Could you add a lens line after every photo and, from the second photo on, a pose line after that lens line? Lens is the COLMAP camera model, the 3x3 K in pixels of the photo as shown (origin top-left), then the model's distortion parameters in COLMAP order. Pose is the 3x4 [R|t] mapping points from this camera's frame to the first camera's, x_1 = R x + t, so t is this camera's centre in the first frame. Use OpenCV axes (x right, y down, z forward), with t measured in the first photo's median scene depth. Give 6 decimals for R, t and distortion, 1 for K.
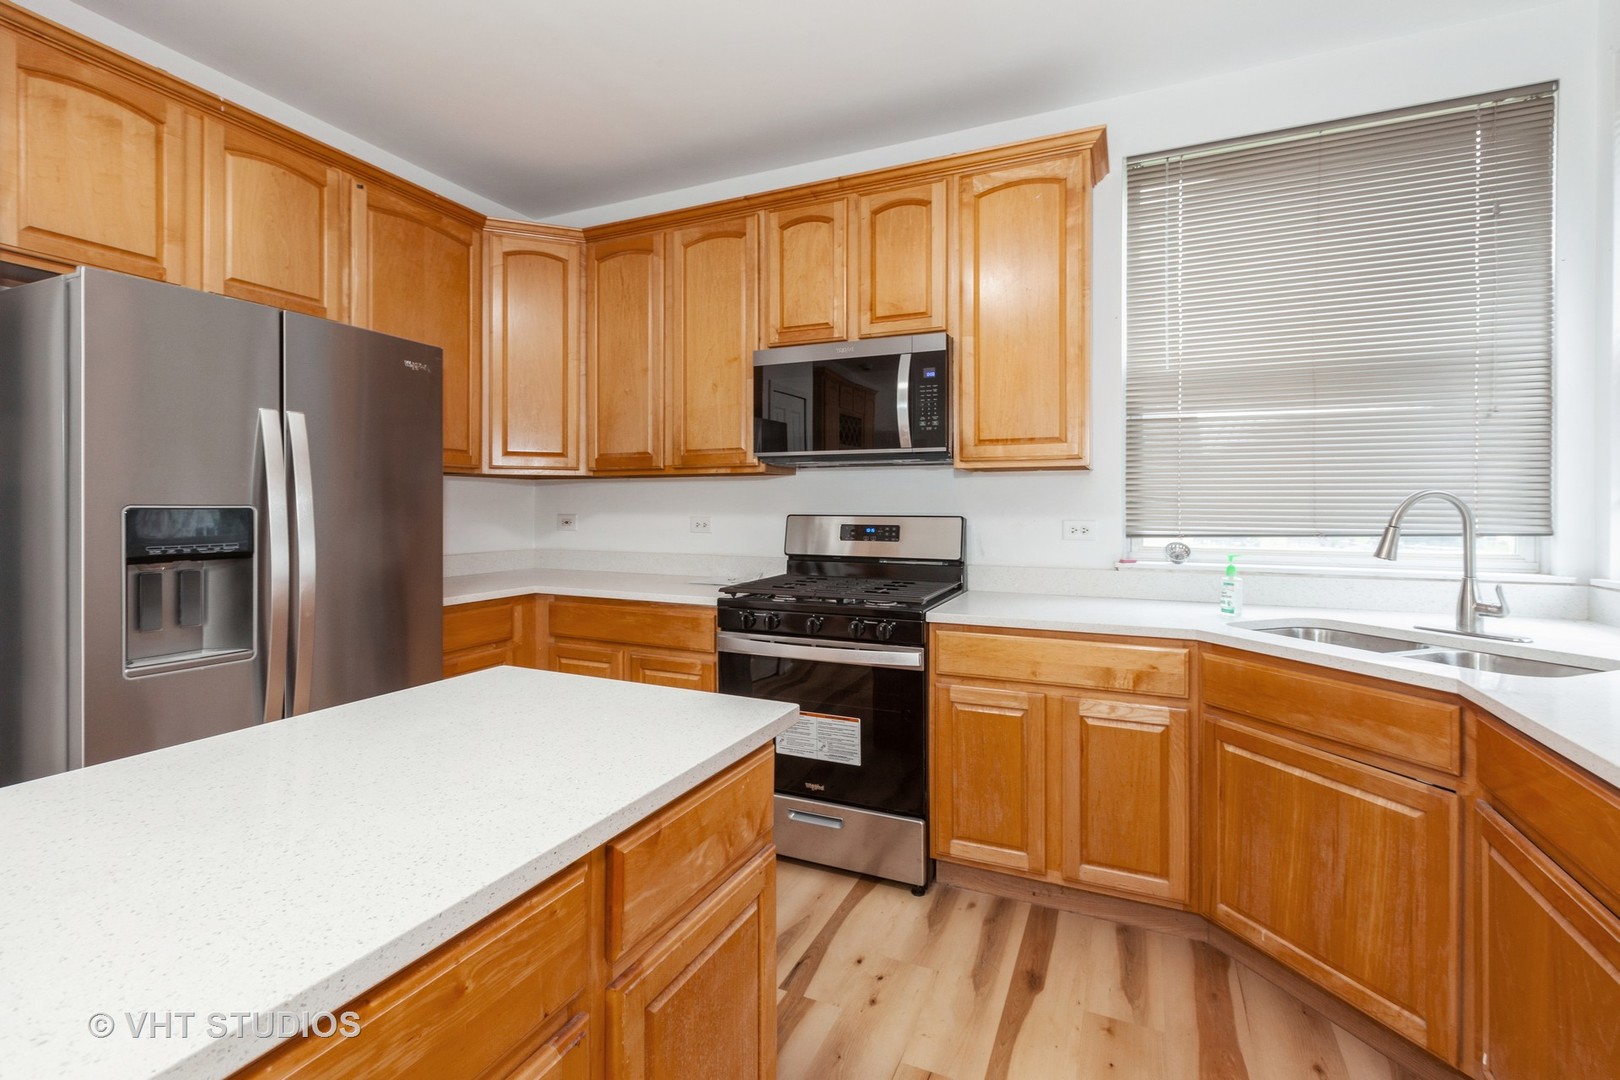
lens RADIAL K [[711.0, 0, 832.7], [0, 711.0, 508.0], [0, 0, 1]] dist [0.000712, 0.000199]
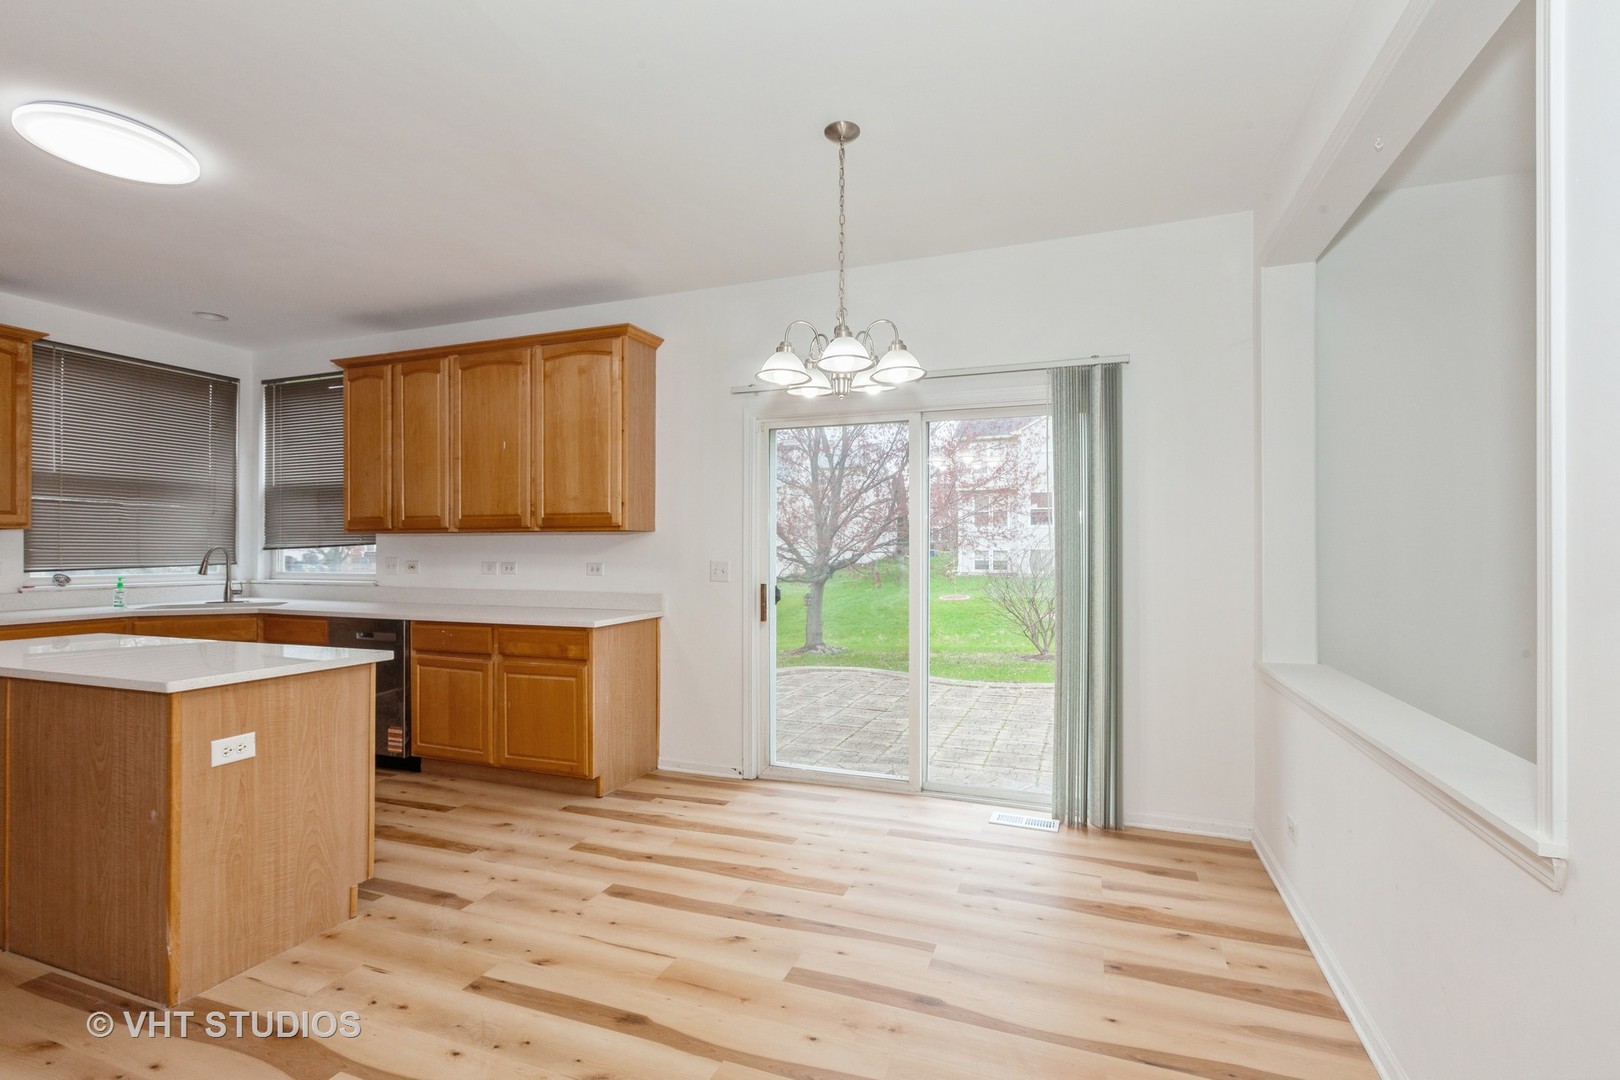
lens RADIAL K [[711.0, 0, 793.1], [0, 711.0, 546.1], [0, 0, 1]] dist [0.000712, 0.000199]
pose [[-0.075802, 0.004536, 0.997113, -1.384695], [-0.001230, 0.999988, -0.004642, -0.013666], [-0.997122, -0.001579, -0.075796, -0.638060]]
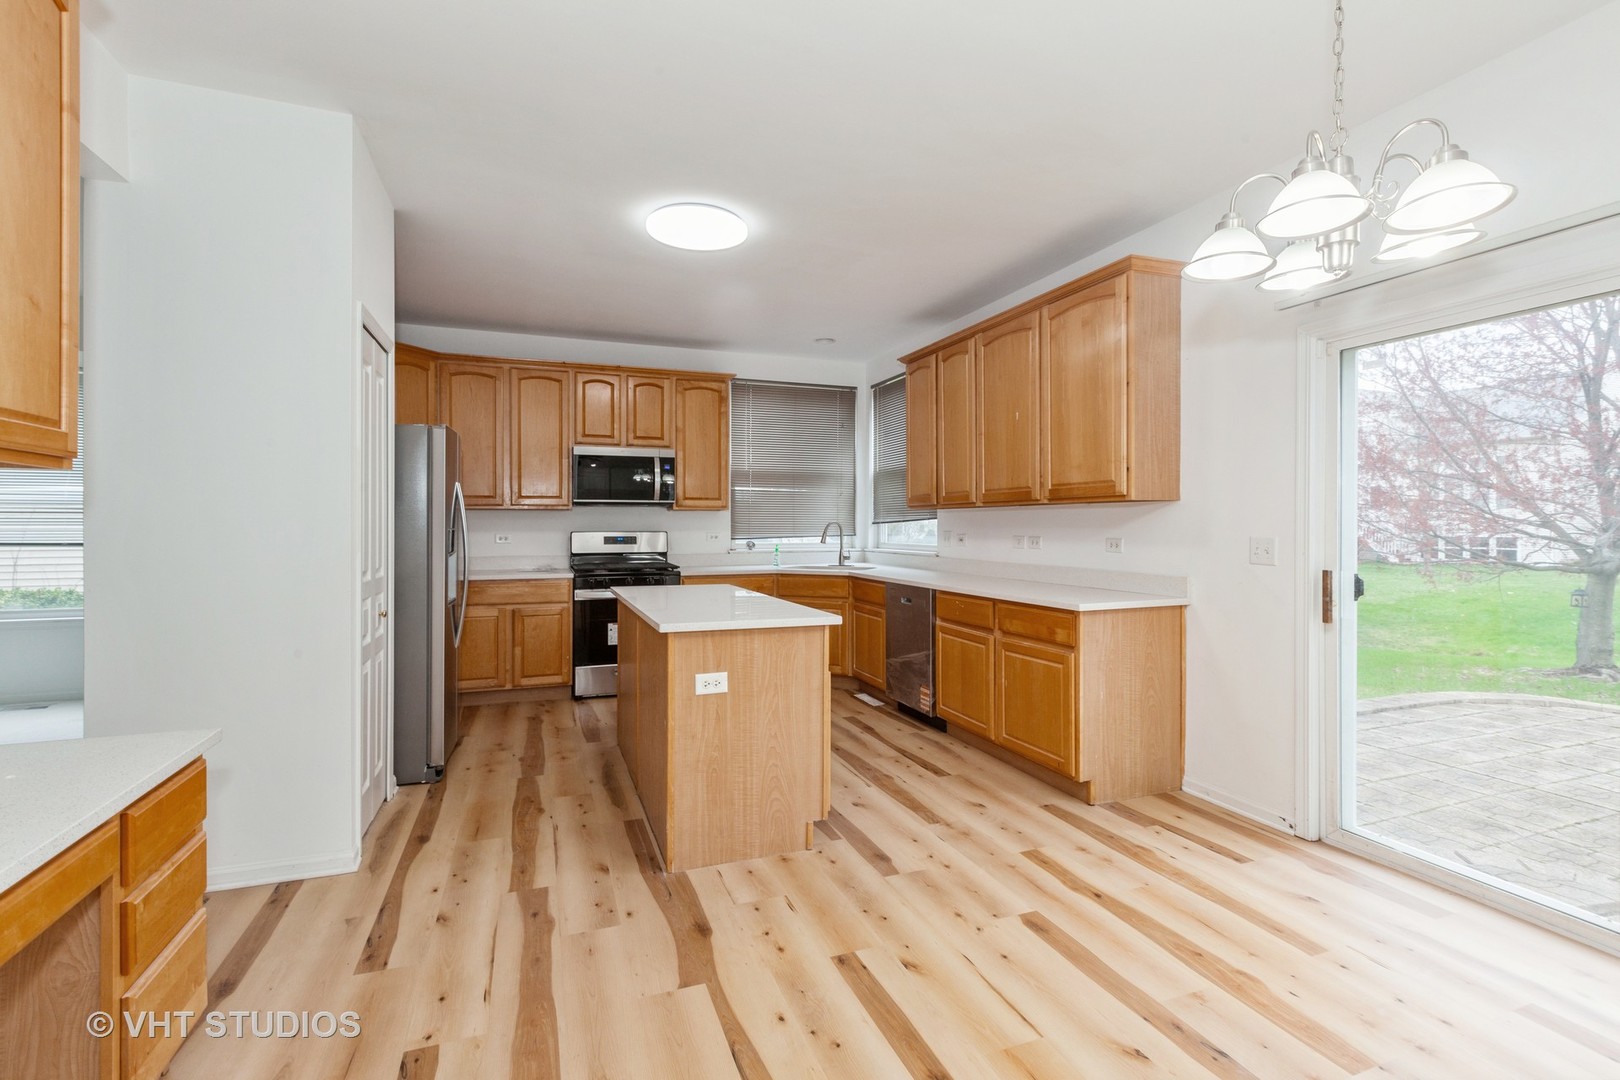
lens RADIAL K [[711.0, 0, 842.2], [0, 711.0, 527.9], [0, 0, 1]] dist [0.000712, 0.000199]
pose [[0.672179, -0.004612, 0.740375, -1.133491], [0.001116, 0.999986, 0.005216, -0.010140], [-0.740388, -0.002680, 0.672174, -0.890308]]
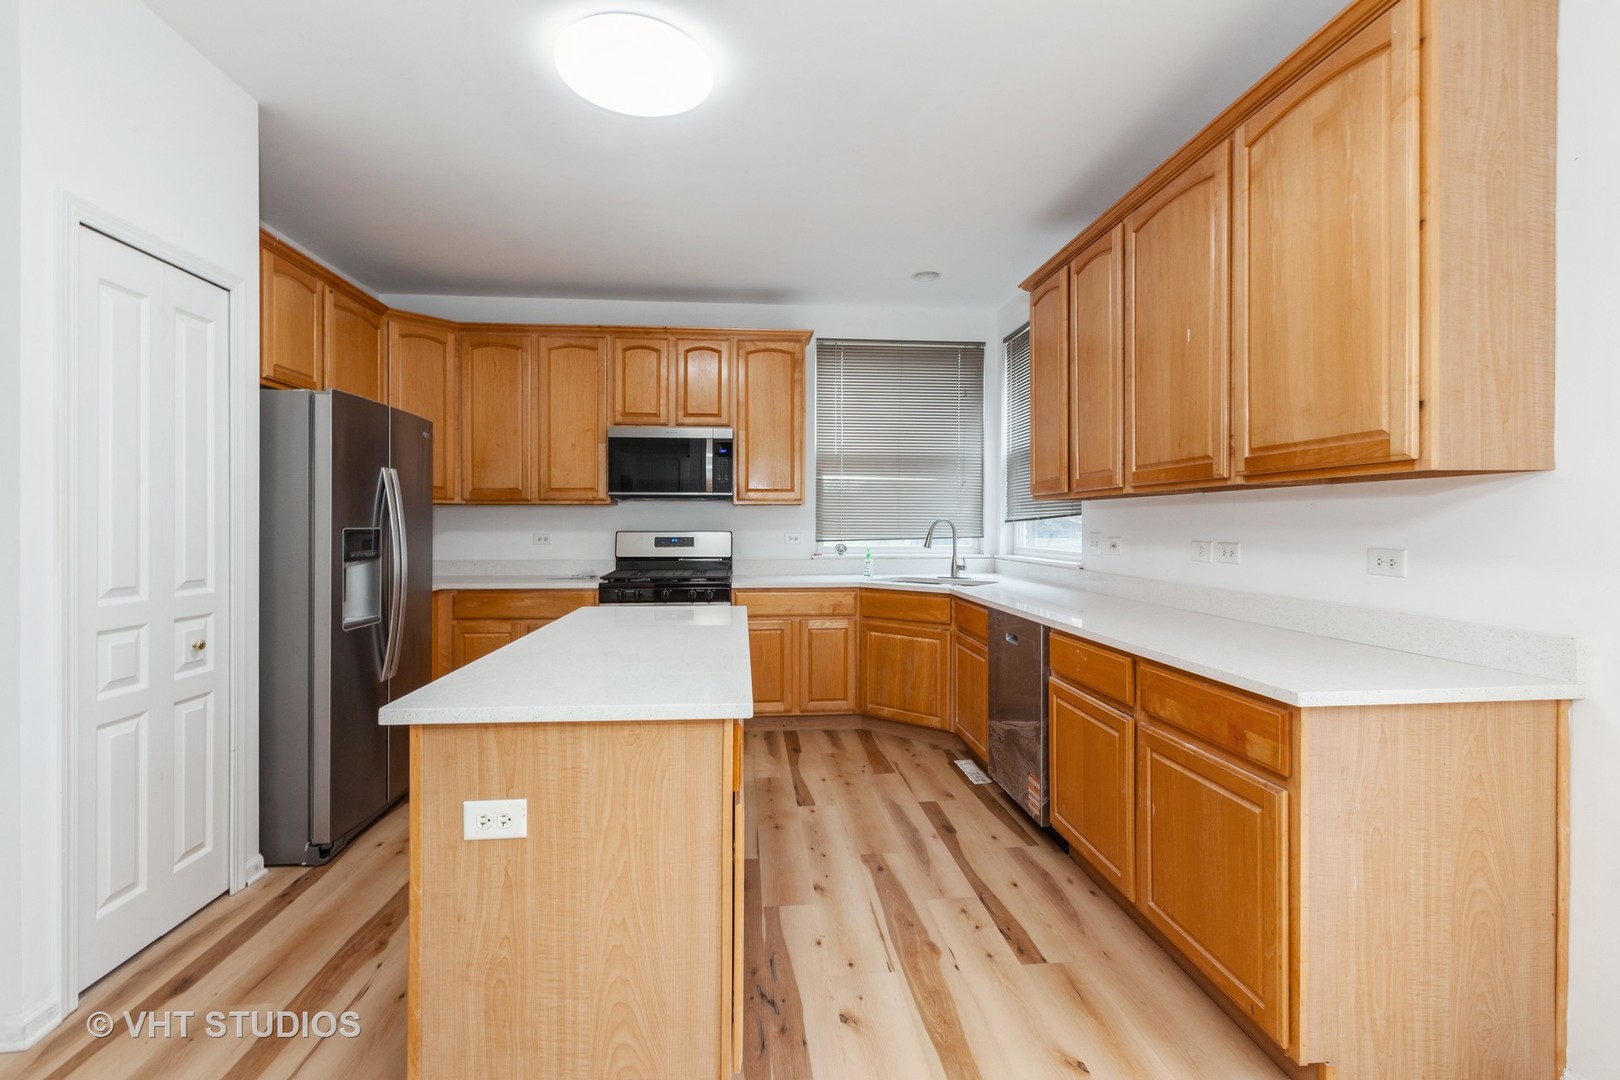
lens RADIAL K [[711.0, 0, 832.2], [0, 711.0, 528.0], [0, 0, 1]] dist [0.000712, 0.000199]
pose [[0.857691, -0.004709, 0.514144, -0.538904], [0.001191, 0.999974, 0.007173, -0.009067], [-0.514164, -0.005540, 0.857674, -0.655831]]
